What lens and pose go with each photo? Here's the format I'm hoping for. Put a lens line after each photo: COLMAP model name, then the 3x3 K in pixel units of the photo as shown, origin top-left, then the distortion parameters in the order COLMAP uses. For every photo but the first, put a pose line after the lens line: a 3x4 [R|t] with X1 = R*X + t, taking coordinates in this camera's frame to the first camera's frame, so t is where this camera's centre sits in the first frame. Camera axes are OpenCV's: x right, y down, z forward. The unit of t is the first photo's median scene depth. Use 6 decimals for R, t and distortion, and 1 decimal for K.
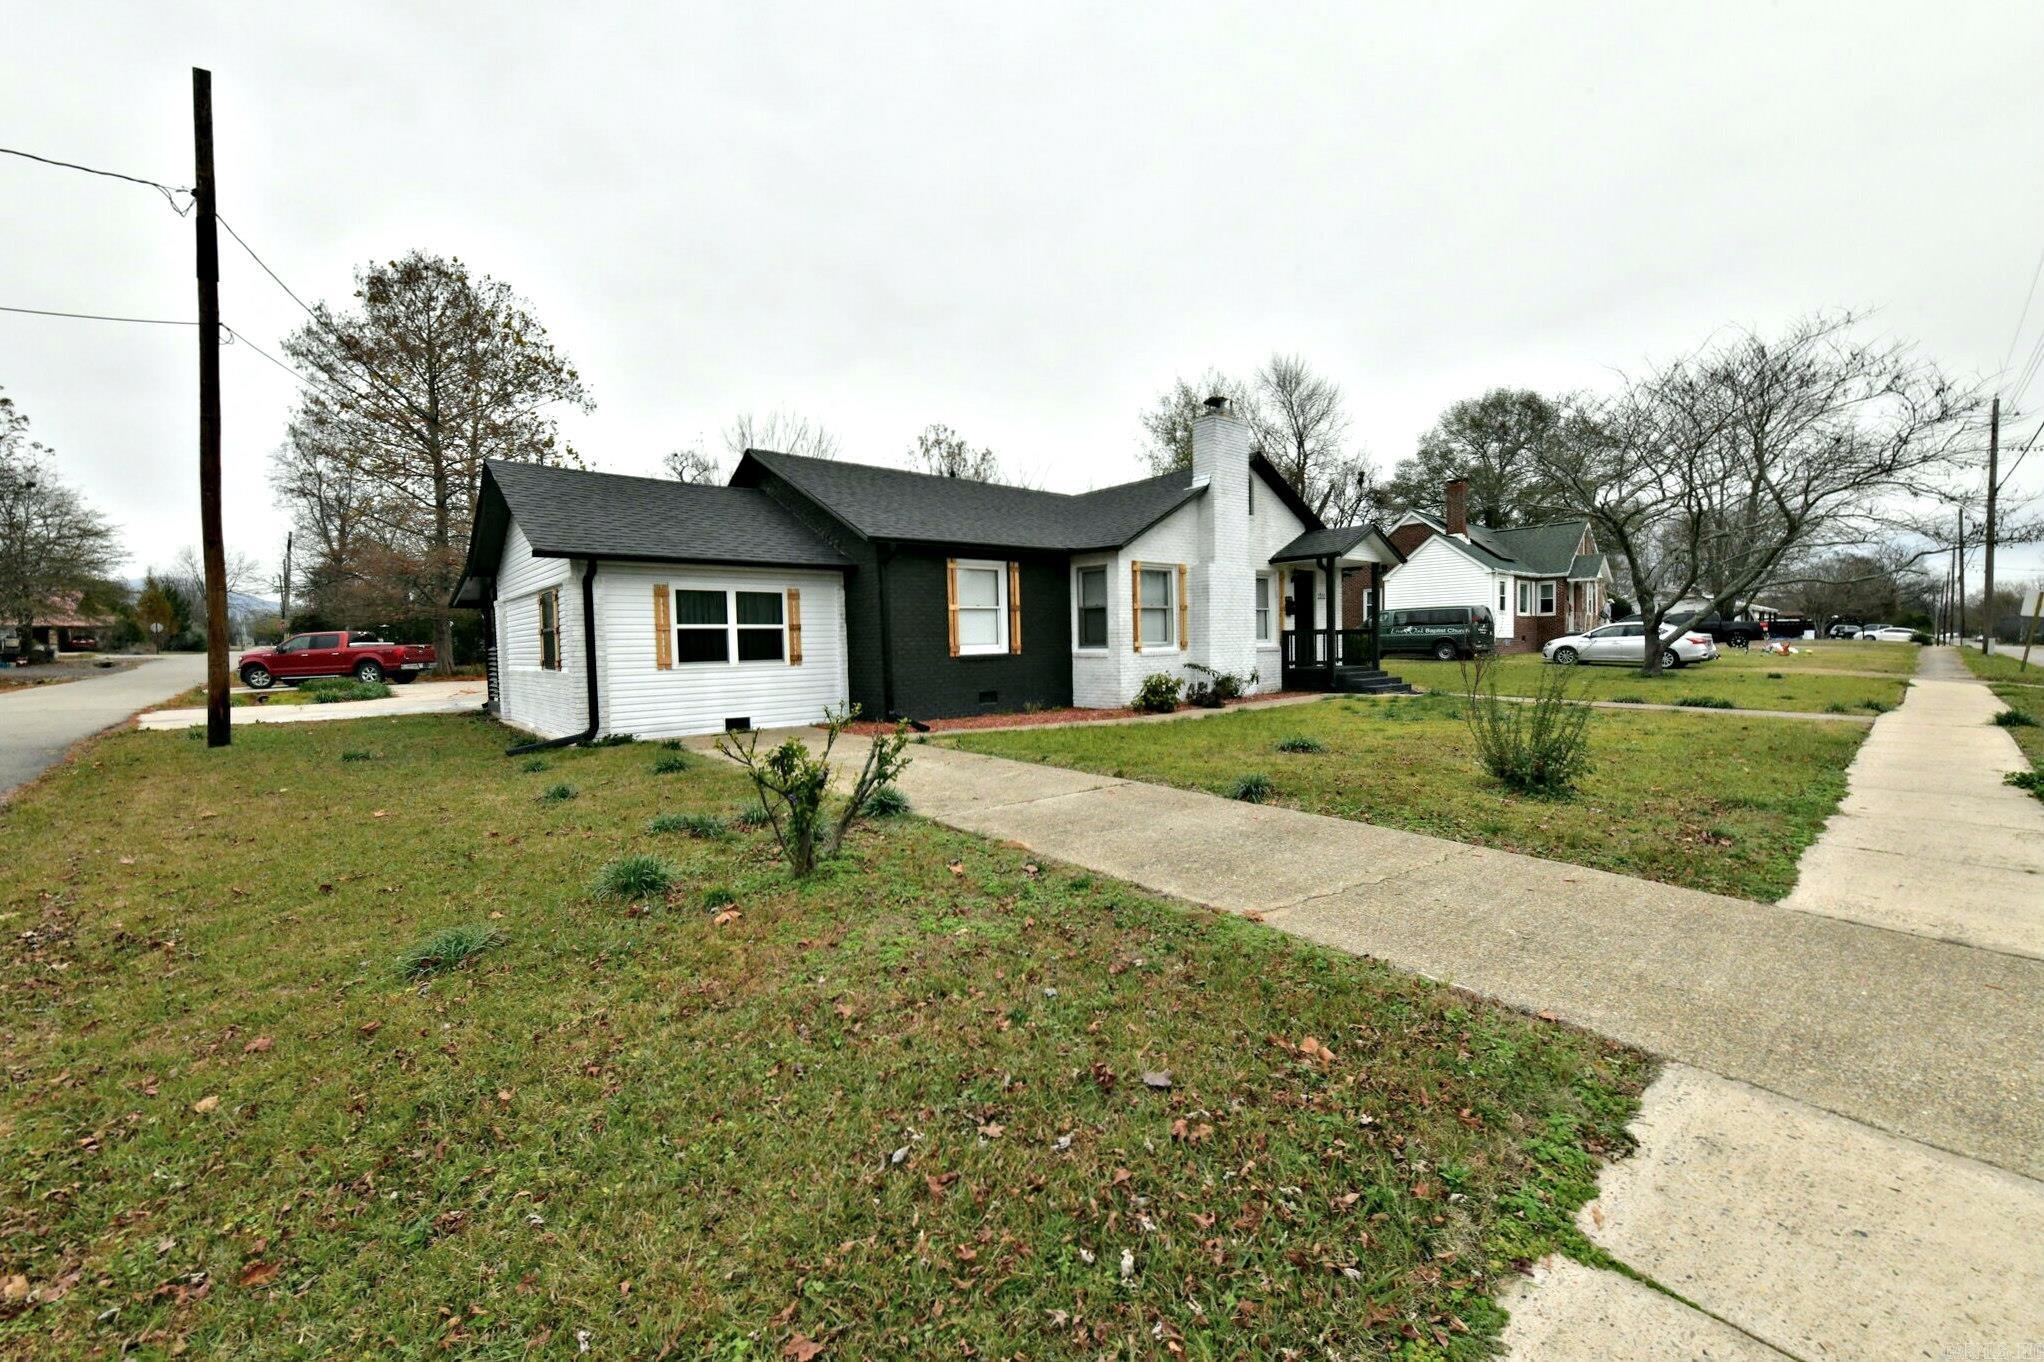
lens RADIAL K [[801.8, 0, 1022.0], [0, 801.8, 681.0], [0, 0, 1]] dist [-0.001698, 0.000028]
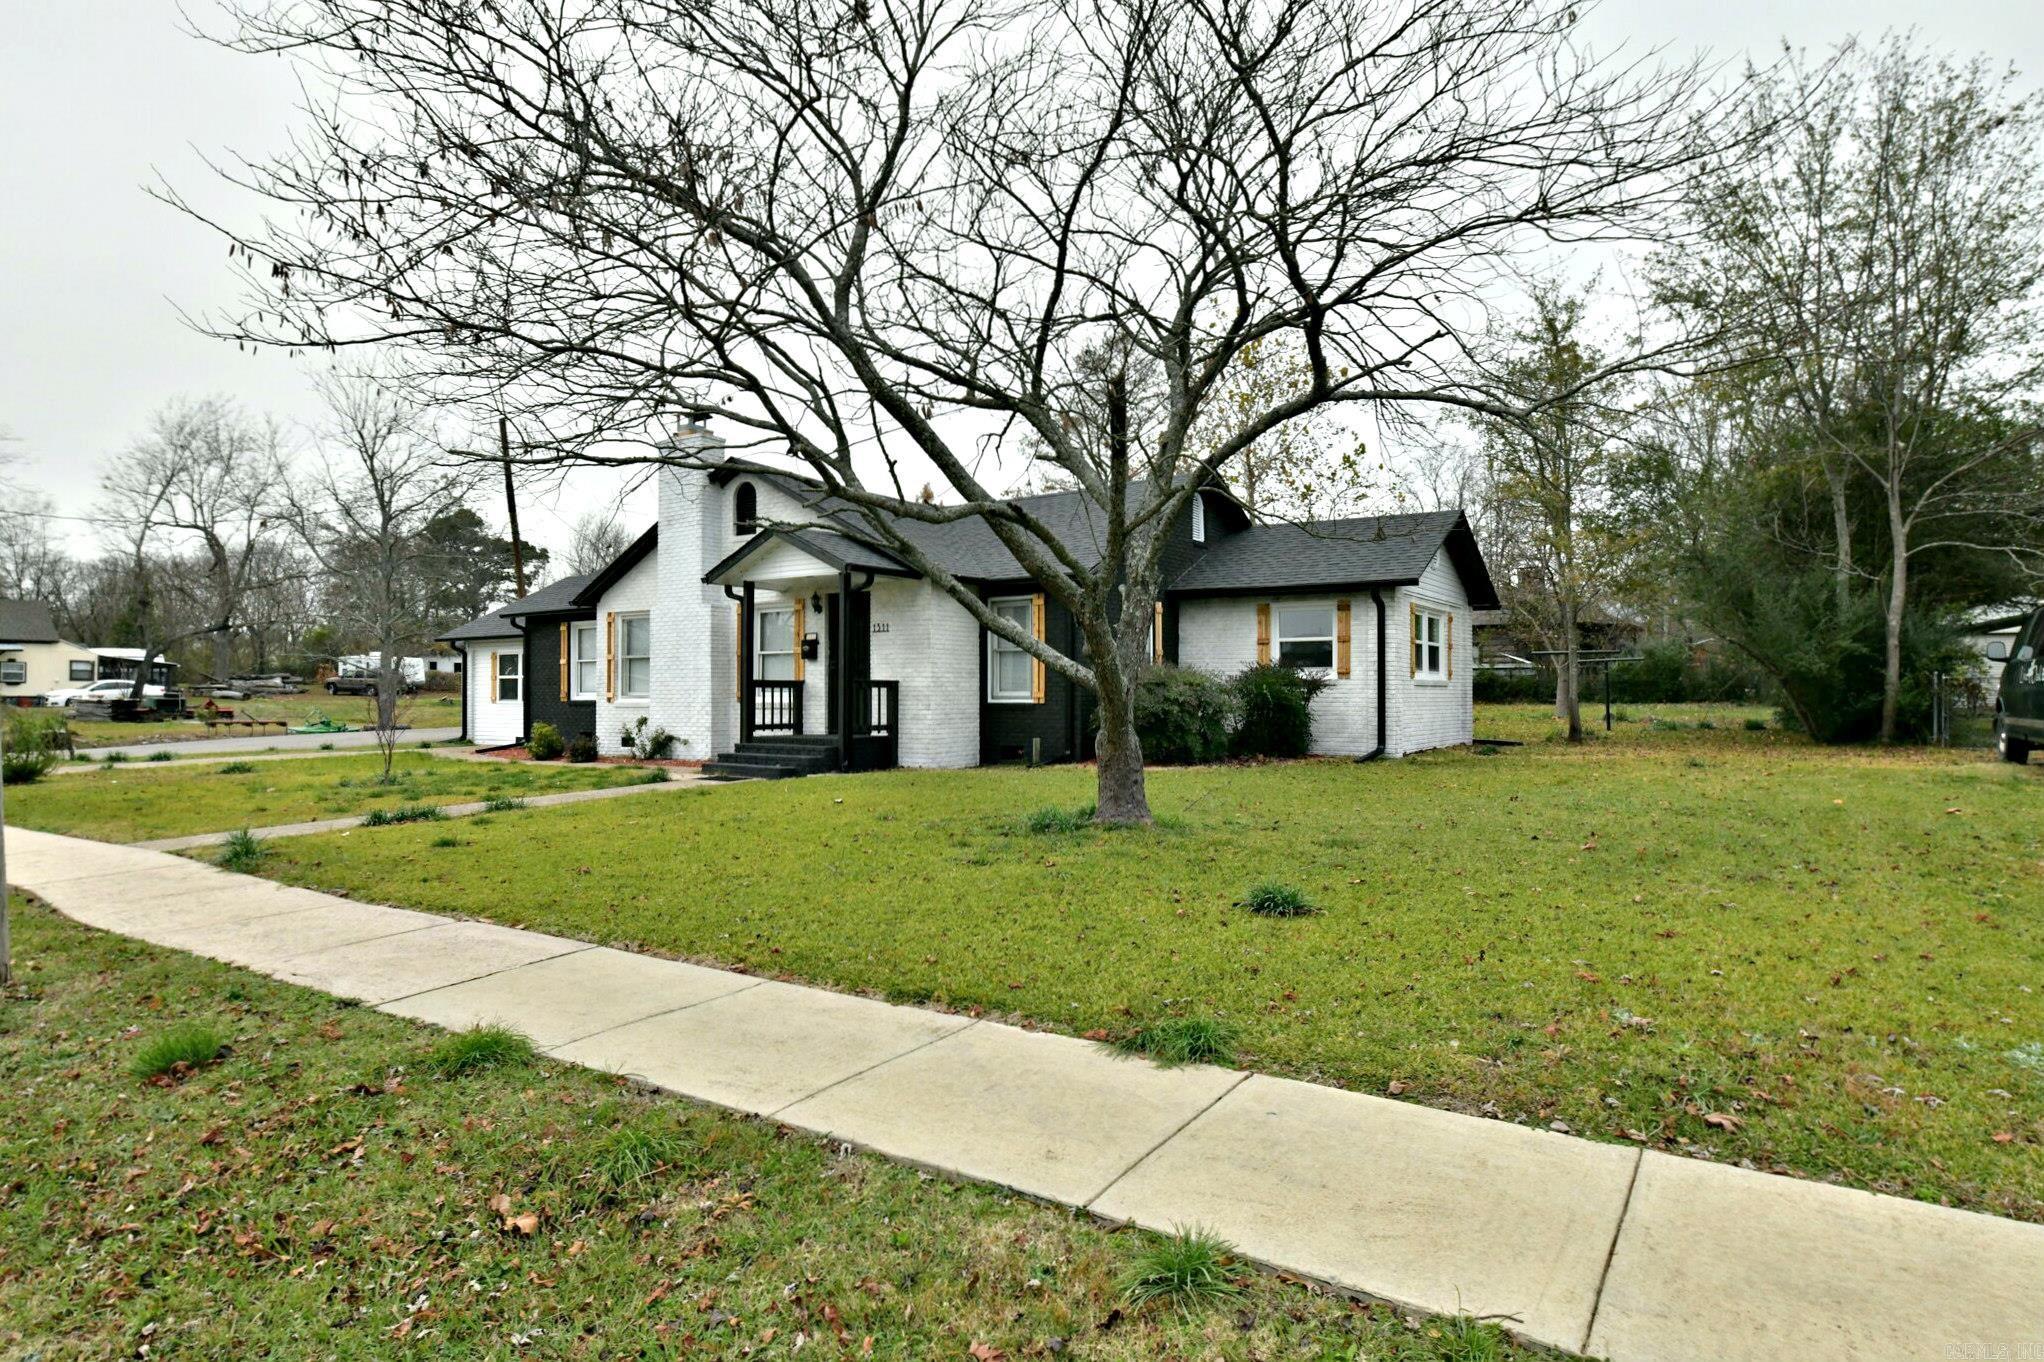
lens RADIAL K [[1108.8, 0, 1022.0], [0, 1108.8, 681.0], [0, 0, 1]] dist [0.056562, 0.000179]
pose [[0.264132, 0.015133, -0.964368, 2.079664], [-0.043289, 0.999055, 0.003821, -0.115571], [0.963514, 0.040737, 0.264538, 1.426314]]
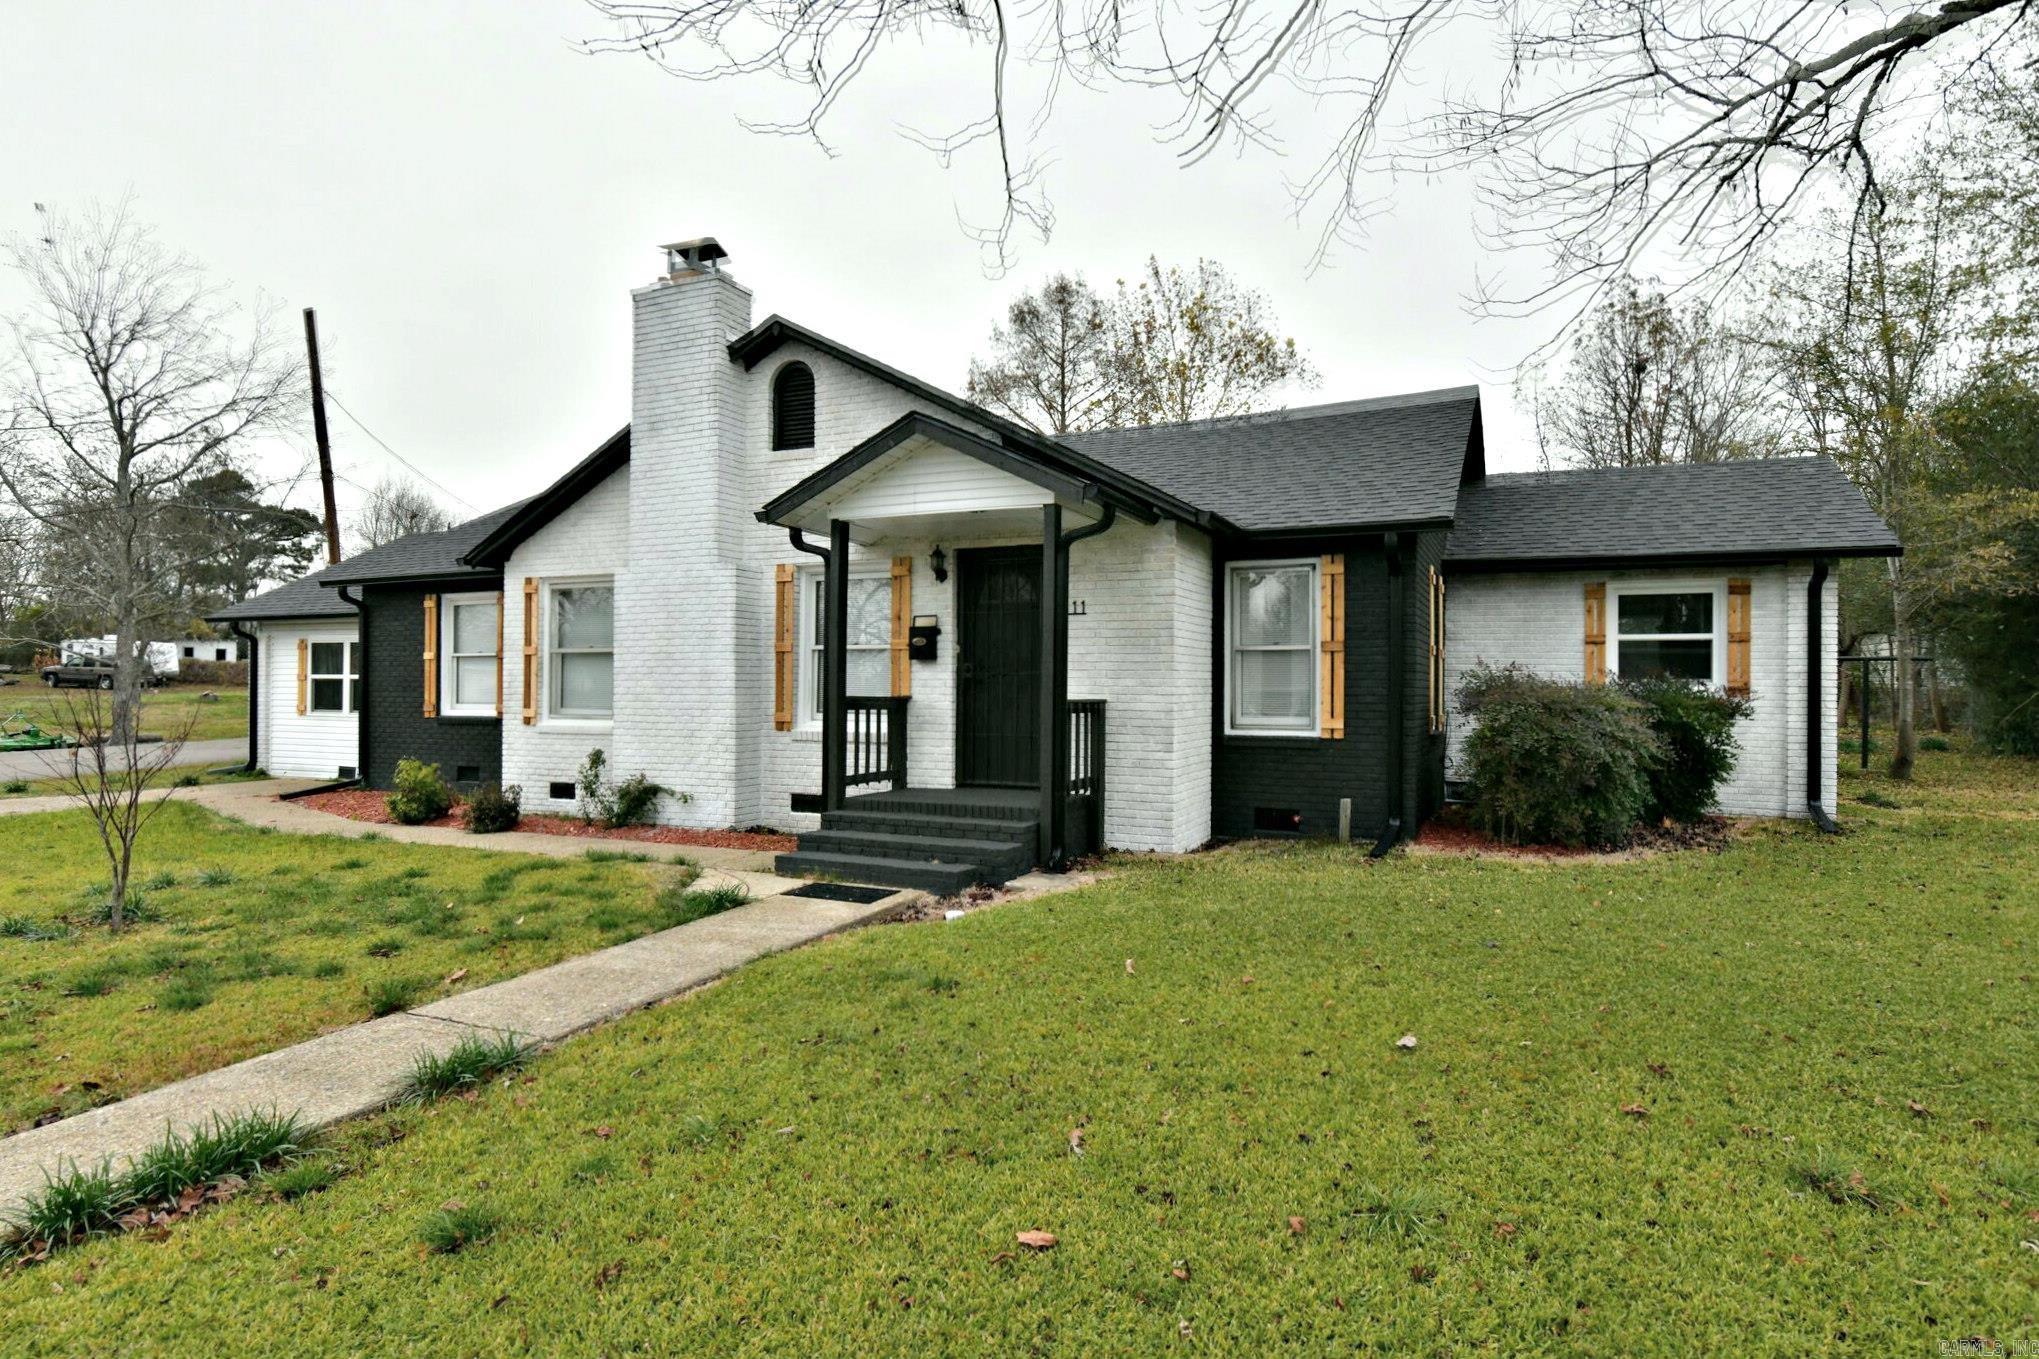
lens RADIAL K [[1095.5, 0, 1019.5], [0, 1095.5, 679.5], [0, 0, 1]] dist [0.022683, -0.000282]
pose [[0.417226, 0.023259, -0.908505, 1.355899], [-0.051529, 0.998670, 0.001902, -0.117165], [0.907341, 0.046021, 0.417869, 1.248789]]
